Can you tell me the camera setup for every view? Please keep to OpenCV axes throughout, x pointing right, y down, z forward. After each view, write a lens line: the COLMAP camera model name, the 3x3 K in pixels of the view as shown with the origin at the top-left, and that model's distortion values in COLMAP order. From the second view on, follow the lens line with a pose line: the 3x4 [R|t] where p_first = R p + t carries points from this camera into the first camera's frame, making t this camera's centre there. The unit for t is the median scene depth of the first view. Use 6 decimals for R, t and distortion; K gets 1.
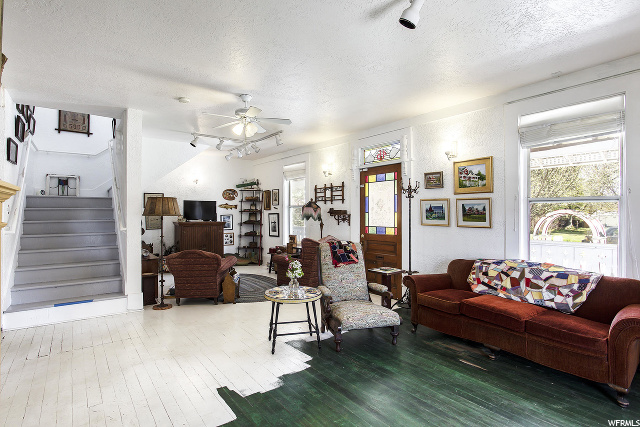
lens RADIAL K [[321.1, 0, 312.7], [0, 321.1, 216.6], [0, 0, 1]] dist [0.003608, 0.000378]
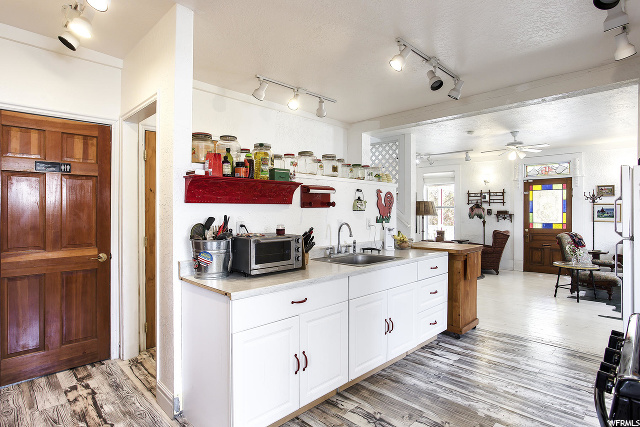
lens RADIAL K [[341.6, 0, 320.0], [0, 341.6, 213.5], [0, 0, 1]] dist [-0.002811, -0.000258]
pose [[0.985173, -0.001176, 0.171563, -0.875375], [0.002080, 0.999985, -0.005088, -0.003128], [-0.171554, 0.005370, 0.985160, -0.234395]]
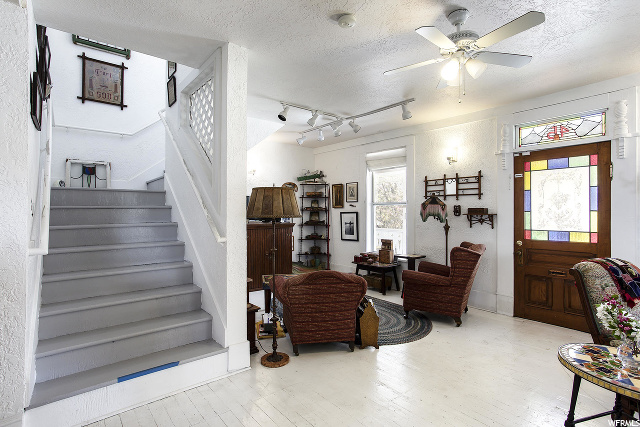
lens RADIAL K [[307.4, 0, 320.0], [0, 307.4, 213.5], [0, 0, 1]] dist [-0.001197, 0.001522]
pose [[0.998066, -0.002561, 0.062106, -0.326135], [0.002709, 0.999994, -0.002290, -0.006830], [-0.062100, 0.002454, 0.998067, 0.300866]]
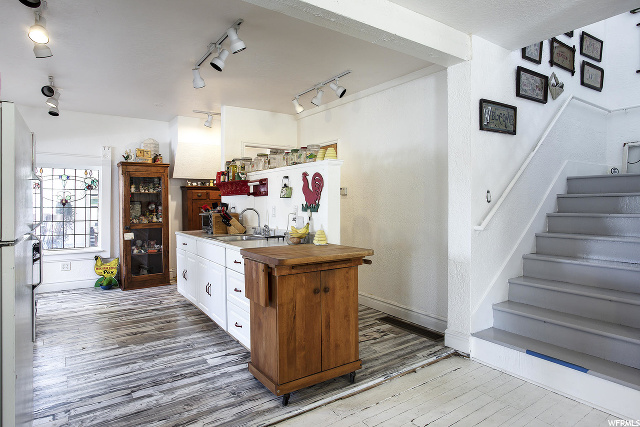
lens RADIAL K [[366.0, 0, 318.2], [0, 366.0, 206.6], [0, 0, 1]] dist [-0.004316, -0.000498]
pose [[-0.014523, 0.008075, -0.999862, -0.069874], [-0.007891, 0.999935, 0.008190, -0.001624], [0.999863, 0.008009, -0.014458, 0.410017]]
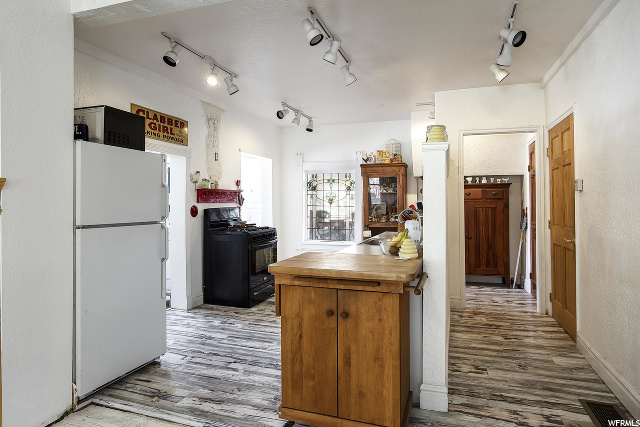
lens RADIAL K [[385.2, 0, 317.5], [0, 385.2, 196.8], [0, 0, 1]] dist [-0.017526, -0.000444]
pose [[-0.812951, -0.011450, -0.582219, -0.274276], [-0.008801, 0.999934, -0.007377, -0.005575], [0.582265, -0.000874, -0.812998, 0.687167]]
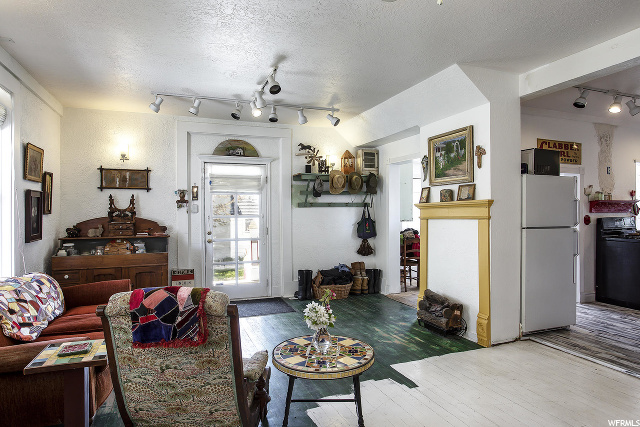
lens RADIAL K [[366.5, 0, 318.7], [0, 366.5, 217.7], [0, 0, 1]] dist [0.002627, 0.001752]
pose [[-0.970580, -0.003475, 0.240753, -0.113013], [0.002604, 0.999686, 0.024924, -0.008577], [-0.240764, 0.024818, -0.970266, 0.909182]]
